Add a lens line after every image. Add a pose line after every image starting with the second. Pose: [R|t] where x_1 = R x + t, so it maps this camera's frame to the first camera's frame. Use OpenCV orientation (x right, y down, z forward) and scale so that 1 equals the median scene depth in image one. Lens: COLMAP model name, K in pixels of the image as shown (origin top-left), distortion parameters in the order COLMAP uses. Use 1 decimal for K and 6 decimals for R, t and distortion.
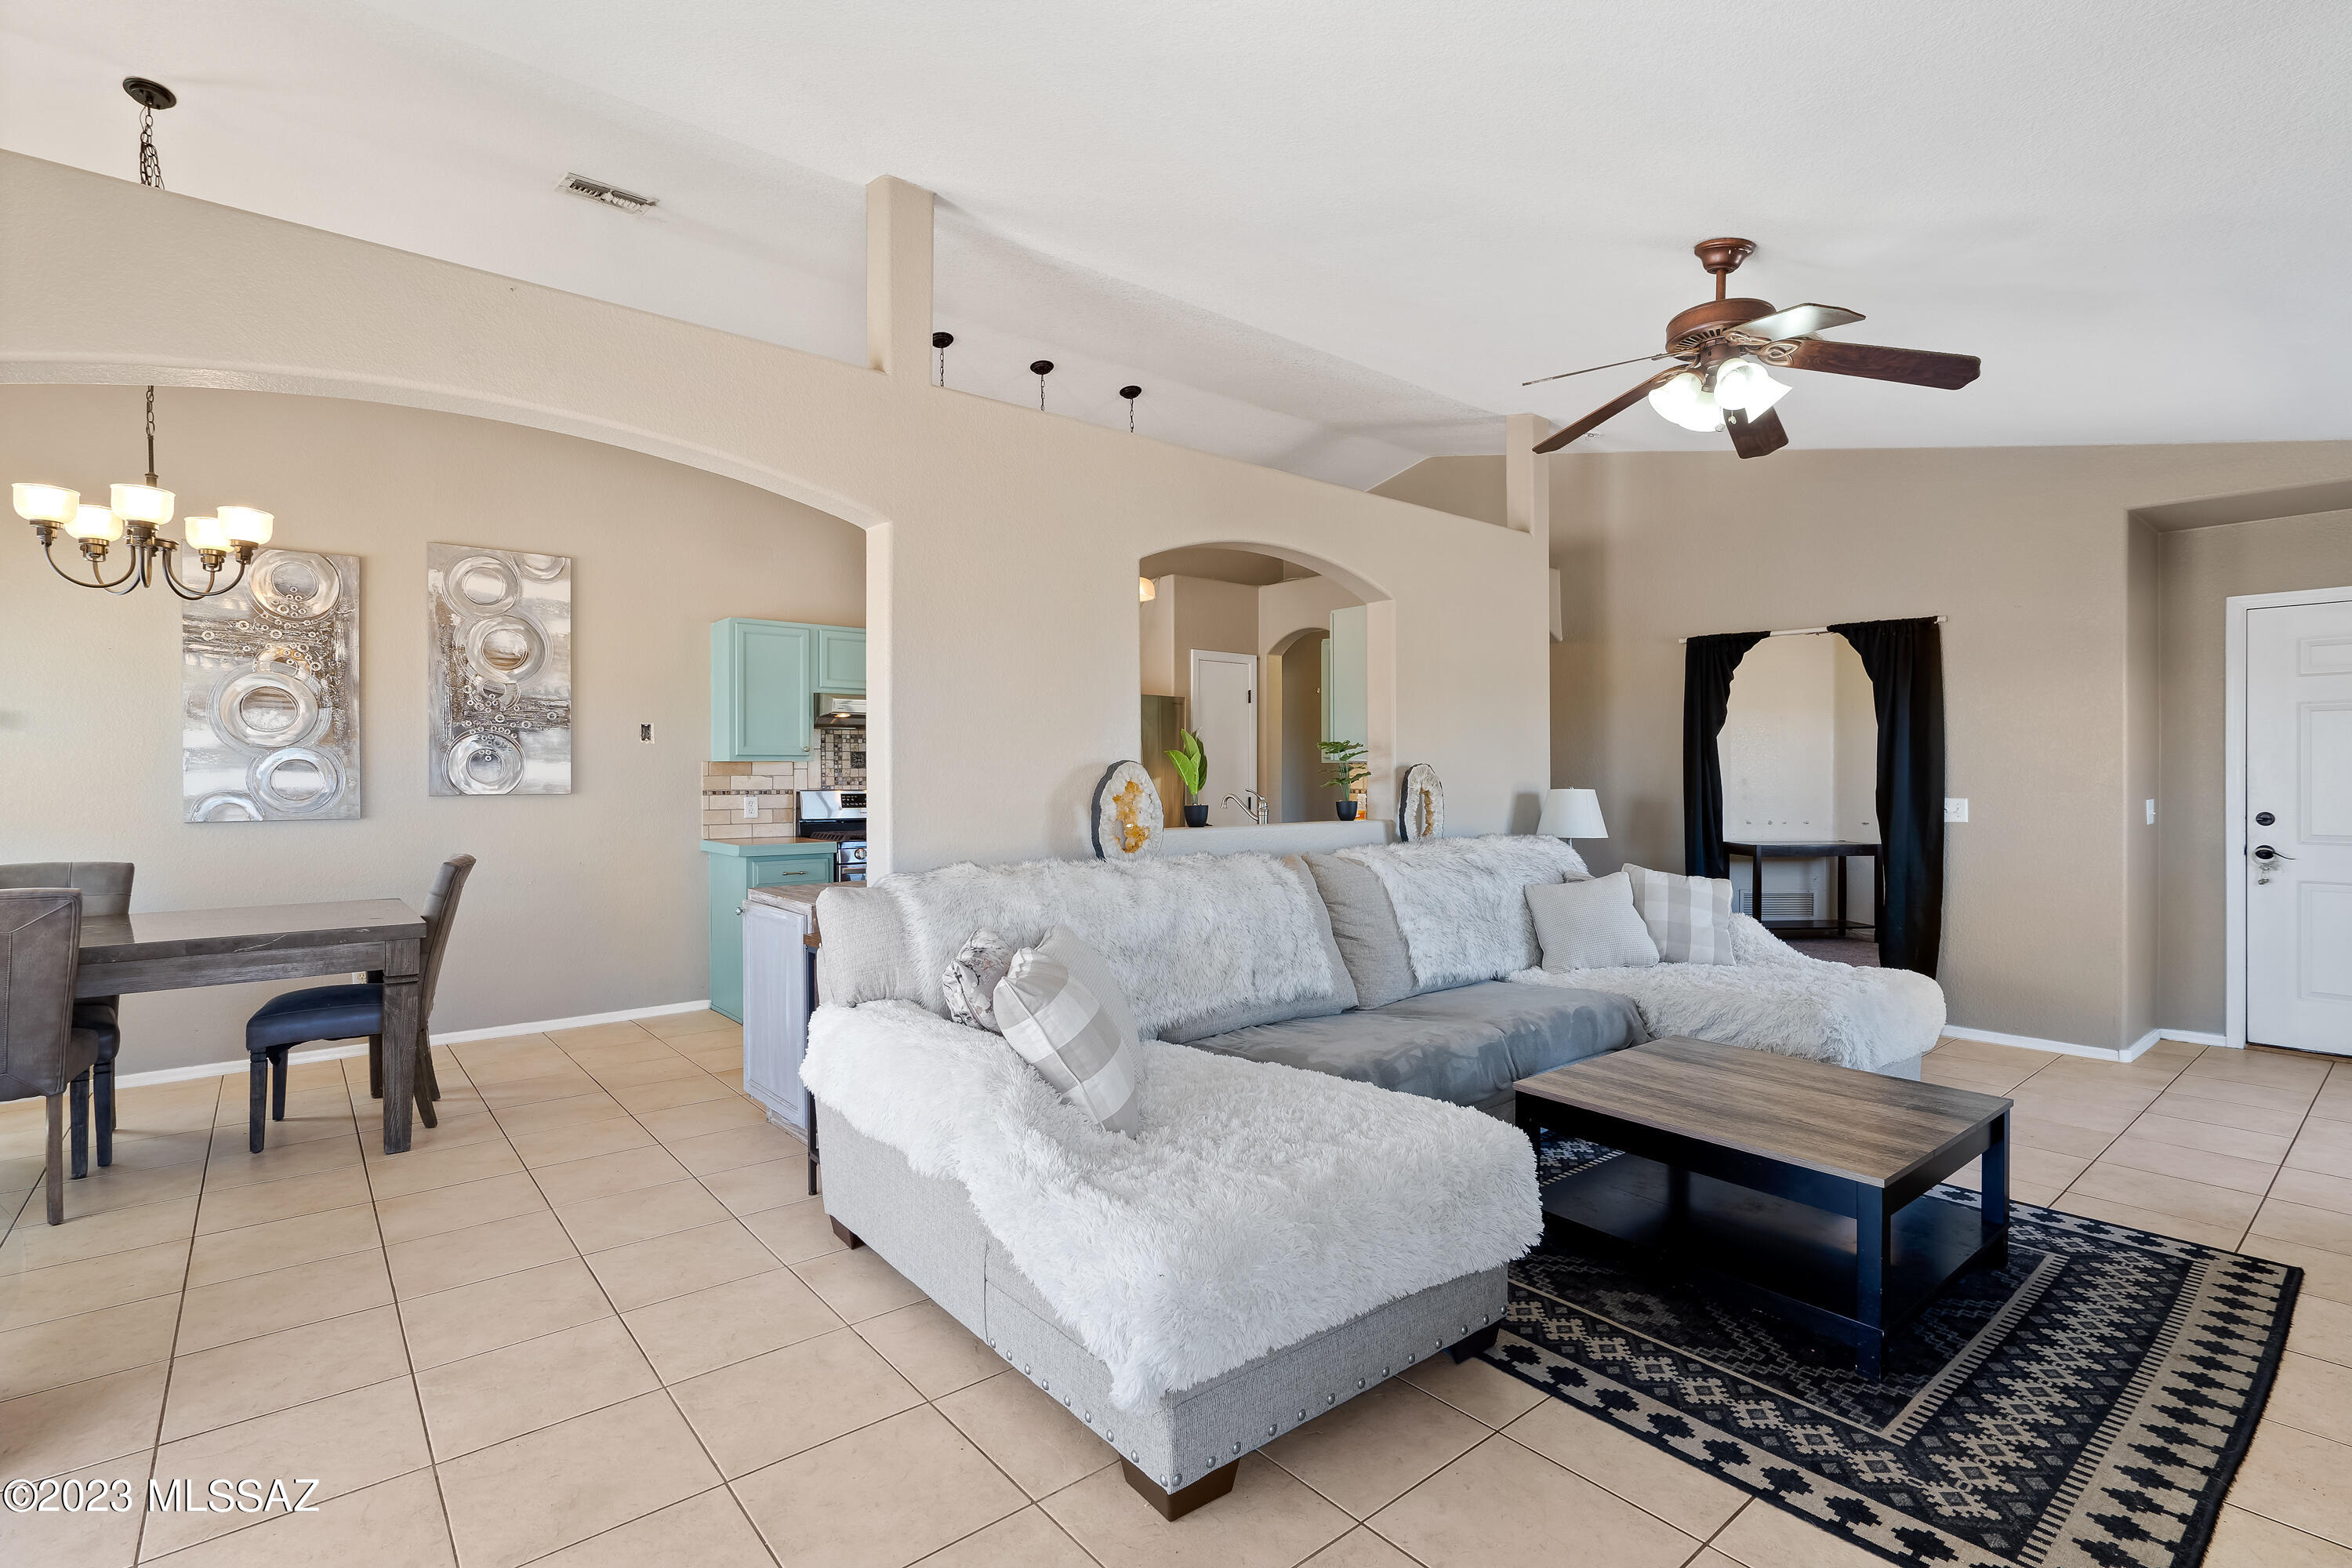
lens RADIAL K [[1089.5, 0, 1182.5], [0, 1089.5, 778.1], [0, 0, 1]] dist [-0.001447, -0.000235]
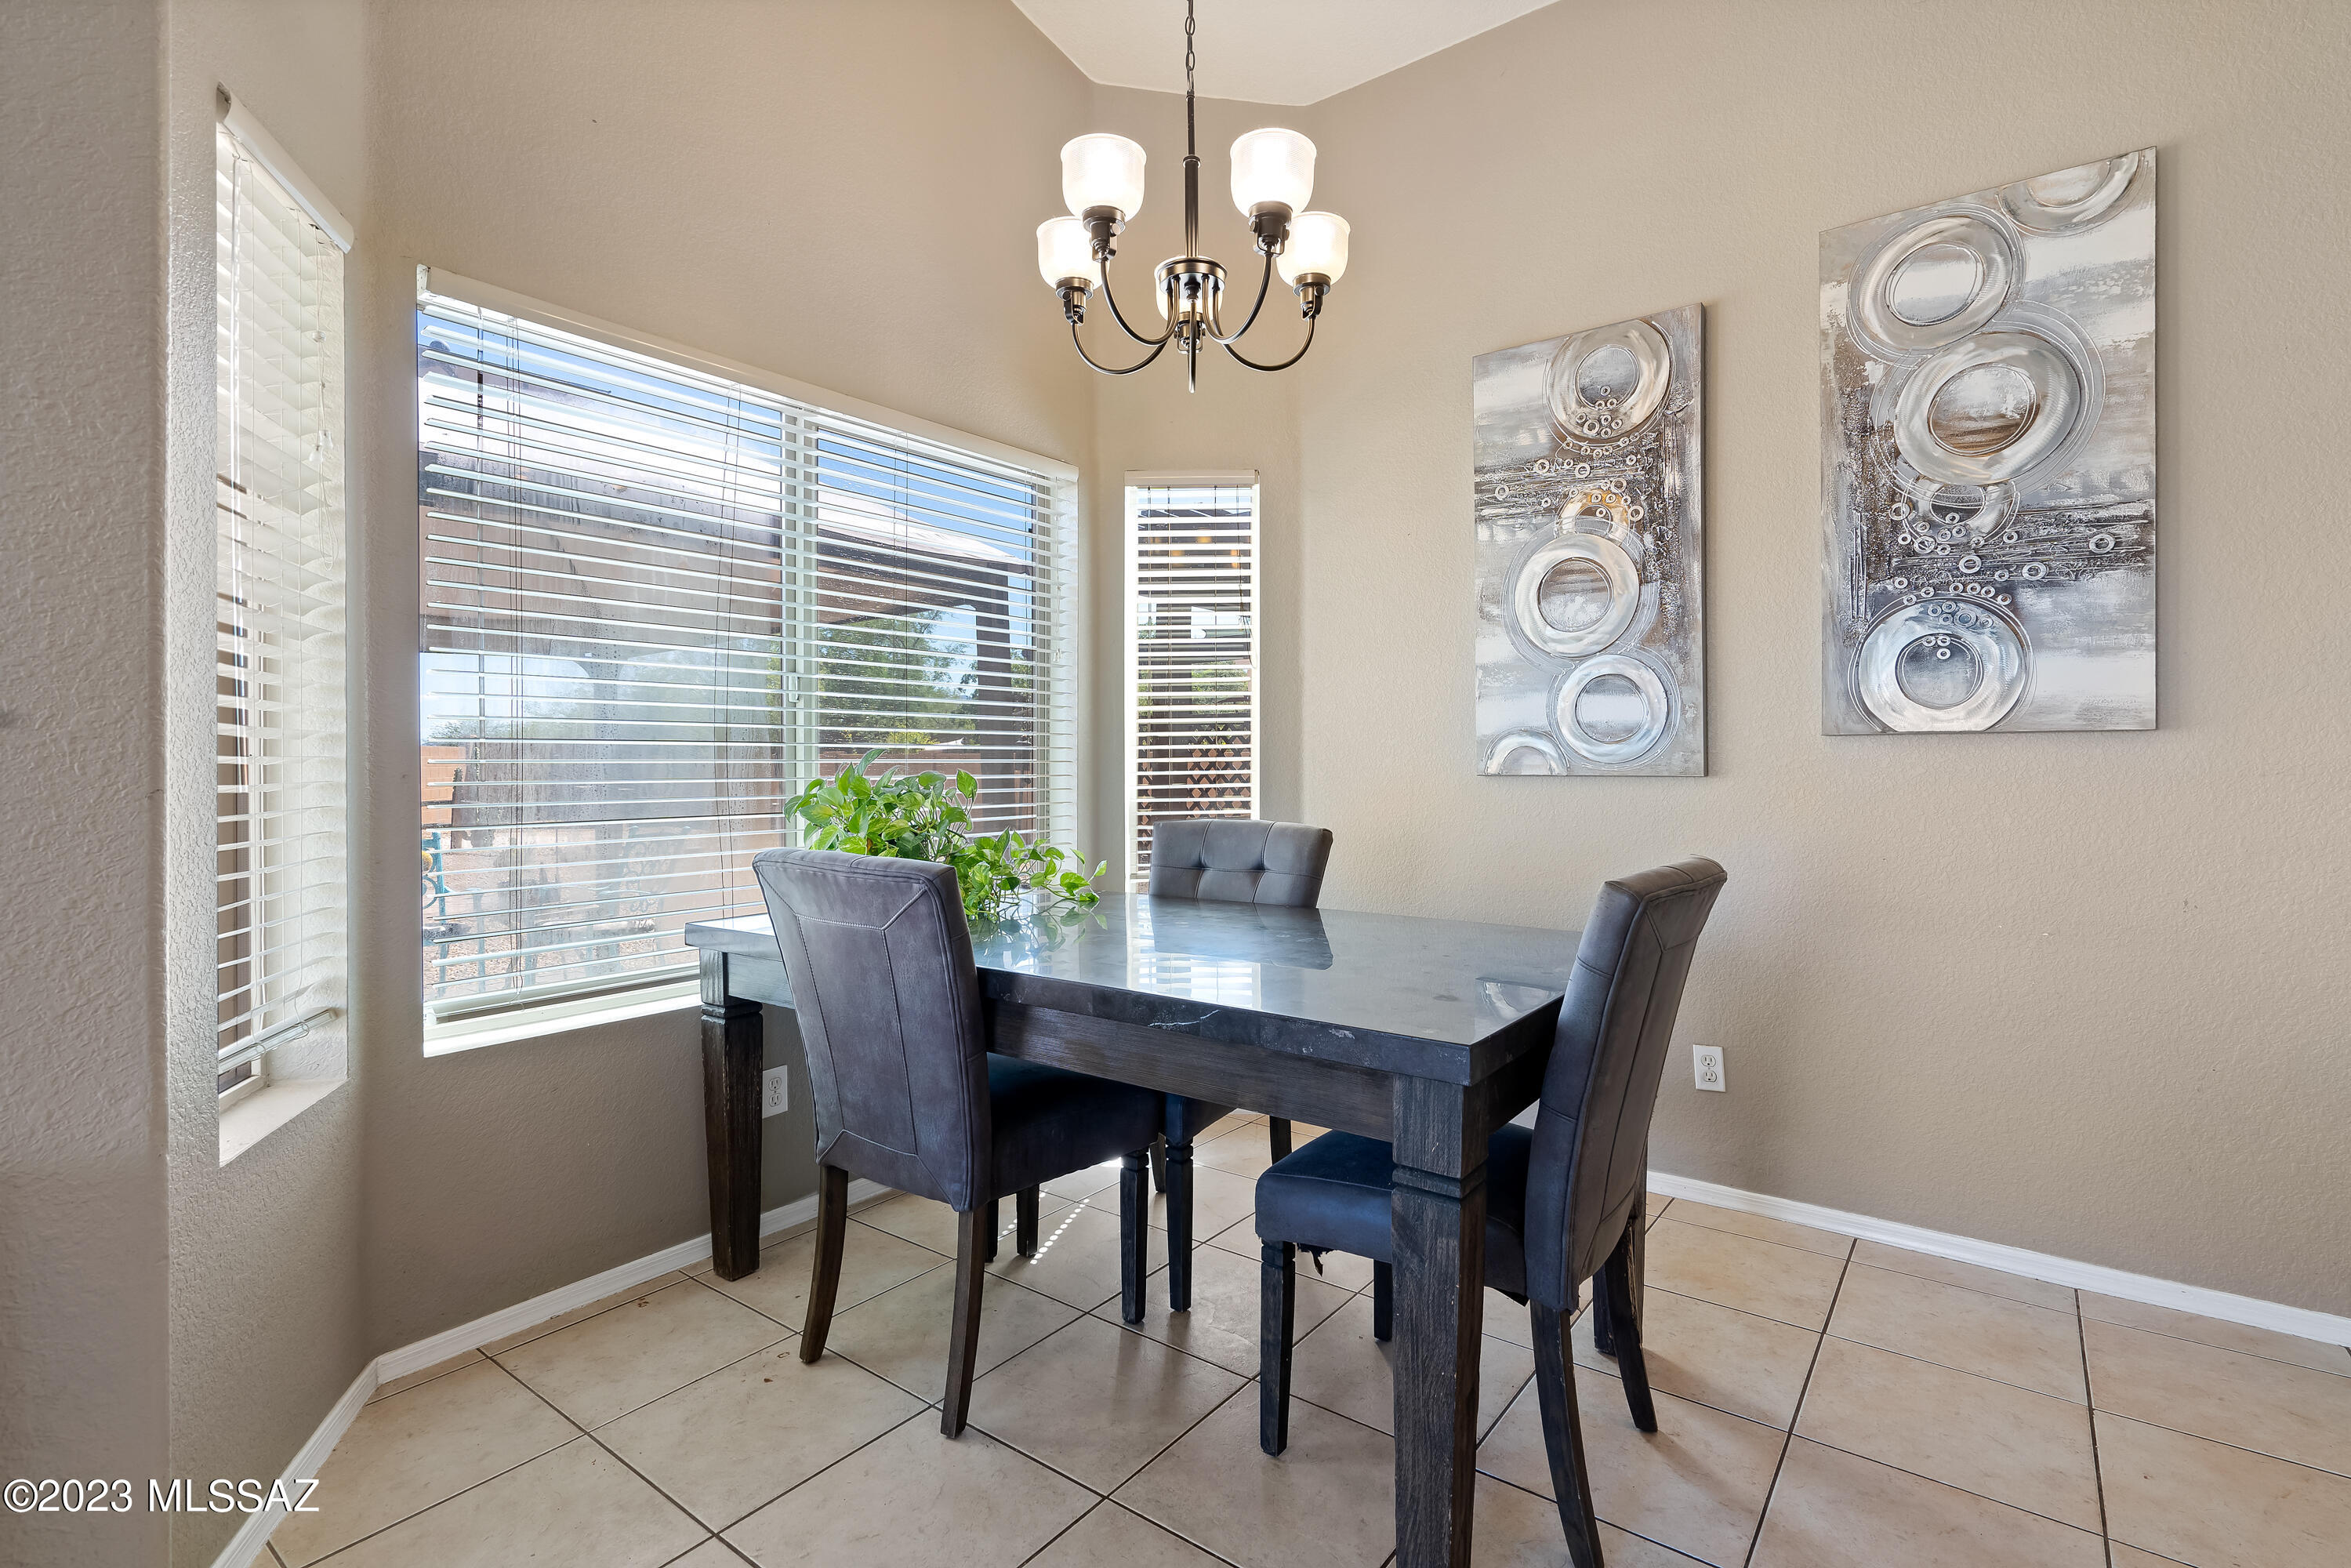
lens RADIAL K [[1088.7, 0, 1180.1], [0, 1088.7, 757.4], [0, 0, 1]] dist [0.000217, 0.000137]
pose [[0.223406, -0.002065, -0.974723, -0.287031], [-0.003712, 0.999989, -0.002969, 0.031369], [0.974718, 0.004281, 0.223396, 0.642407]]
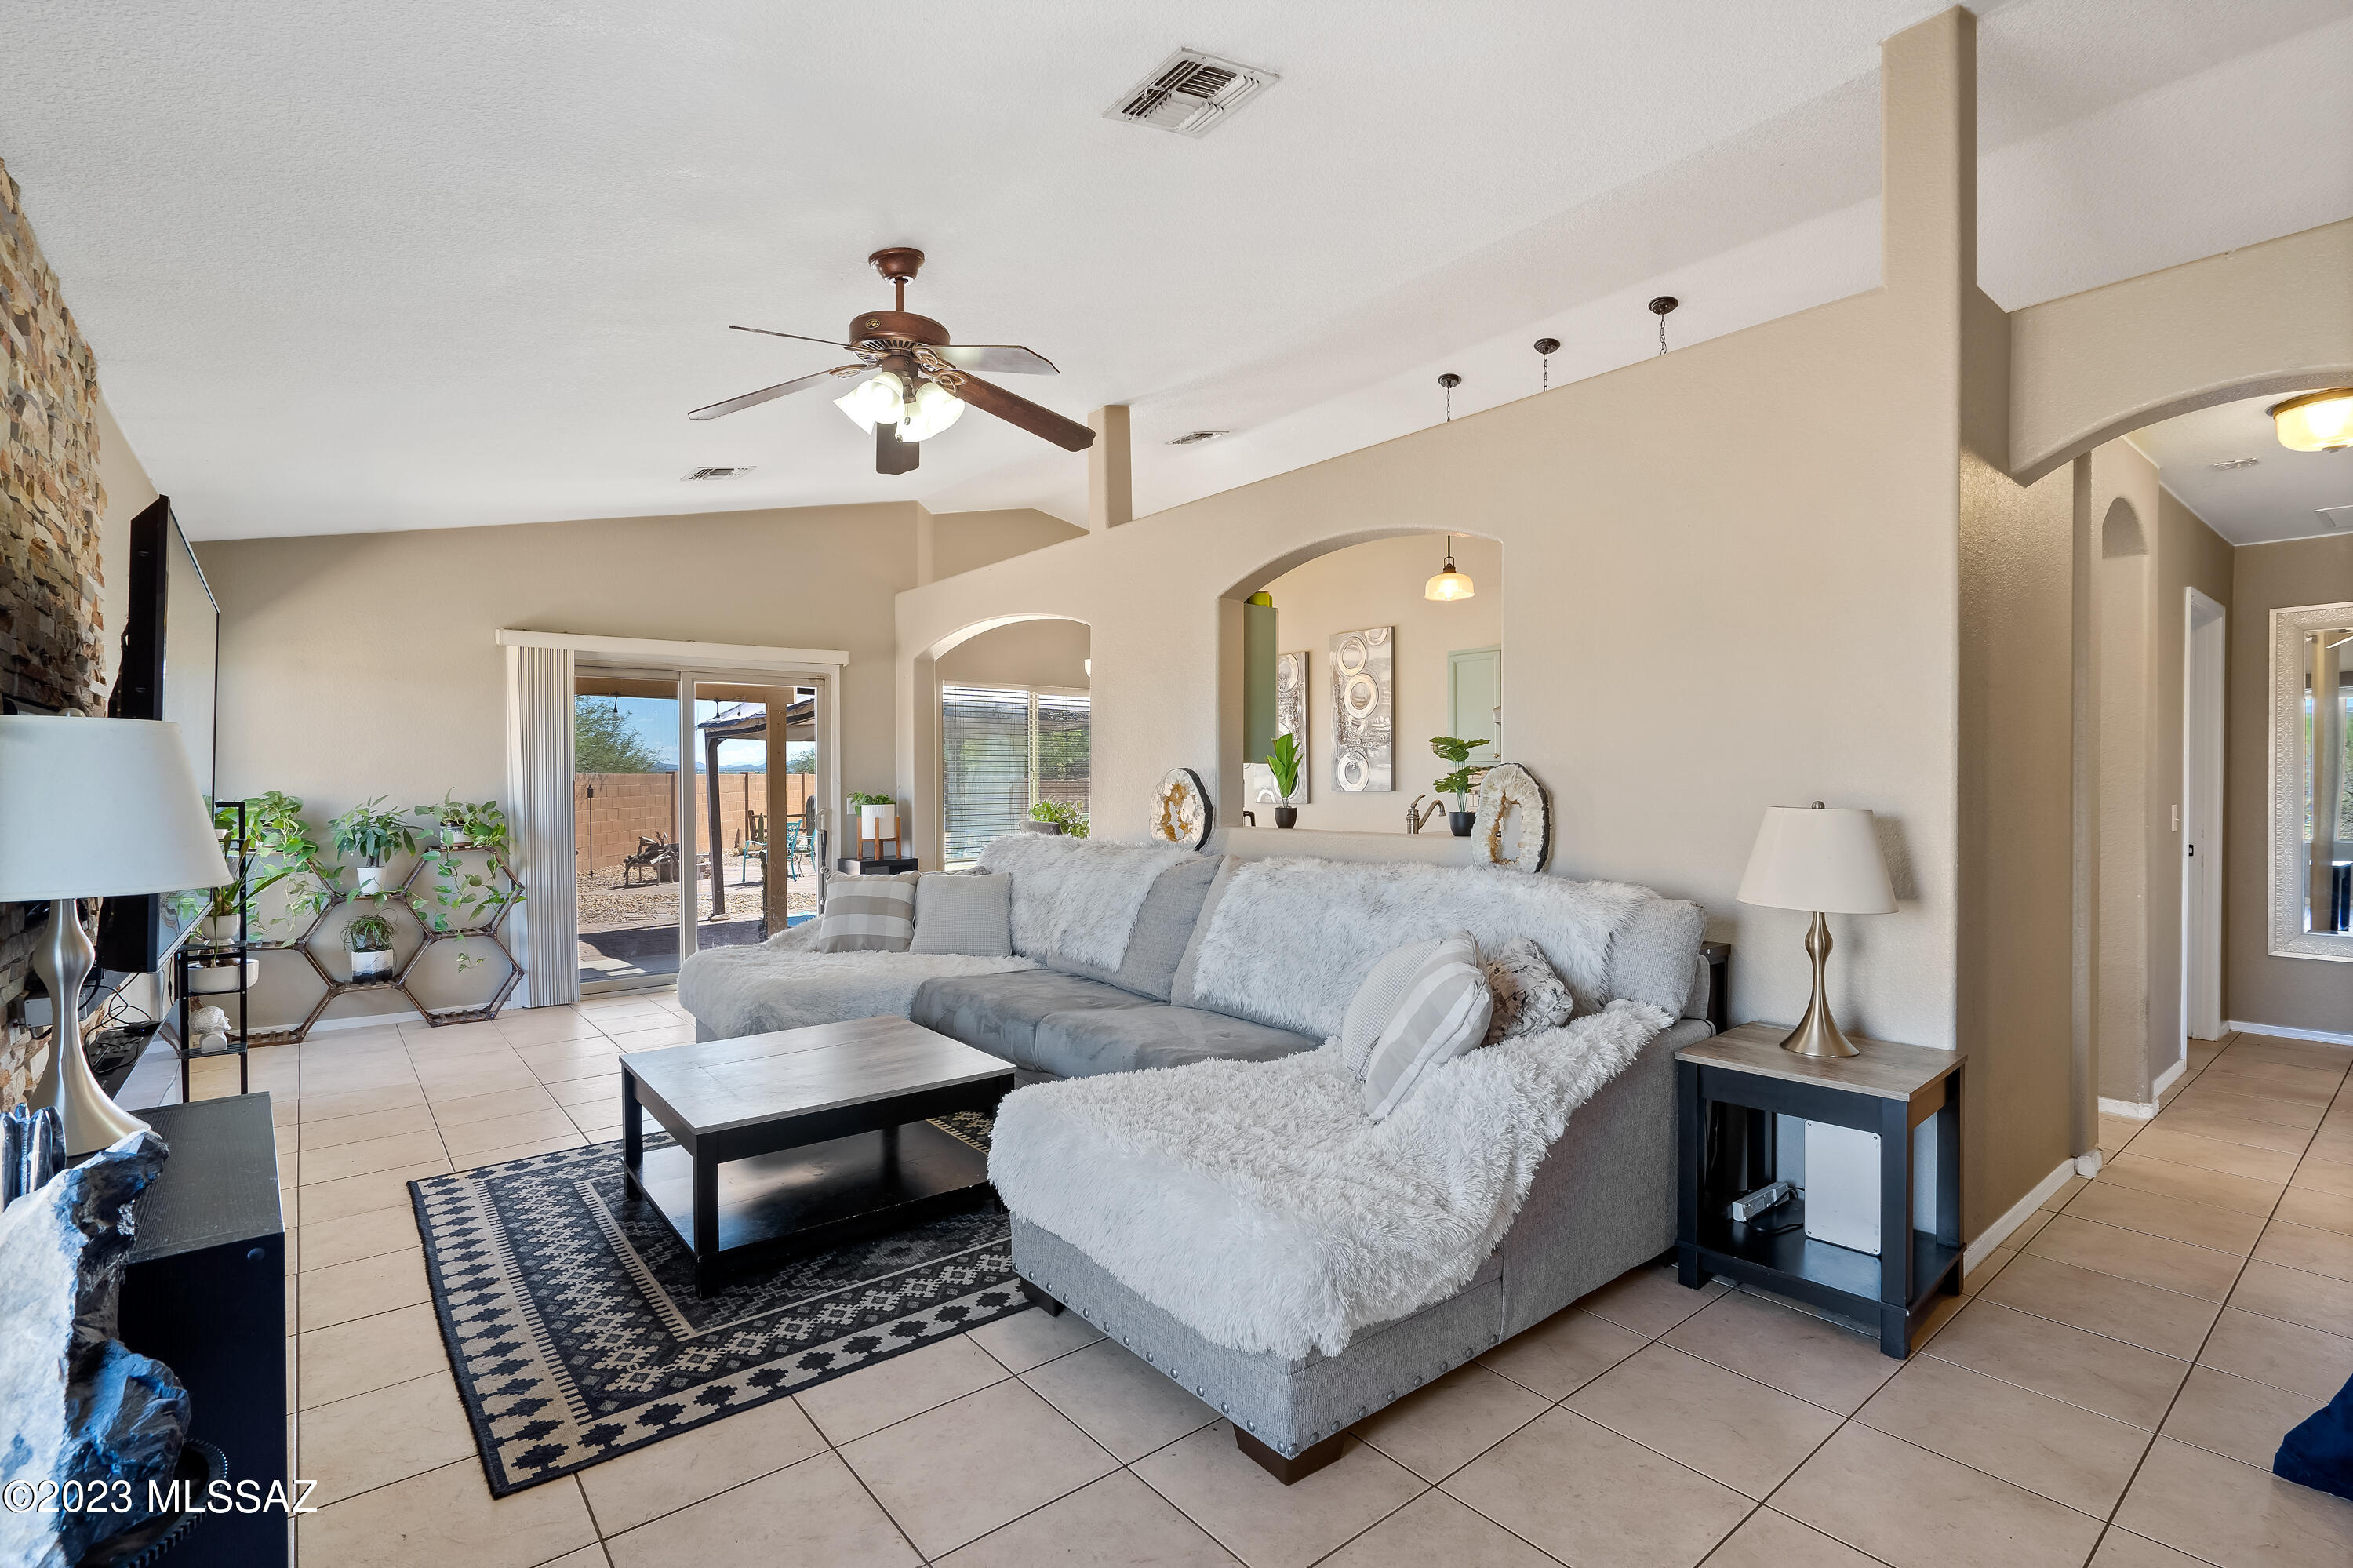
lens RADIAL K [[1111.2, 0, 1176.5], [0, 1111.2, 784.0], [0, 0, 1]] dist [-0.000774, -0.000078]
pose [[-0.025945, 0.006013, -0.999645, 1.037647], [-0.002735, 0.999978, 0.006086, -0.004195], [0.999660, 0.002892, -0.025928, 0.873643]]
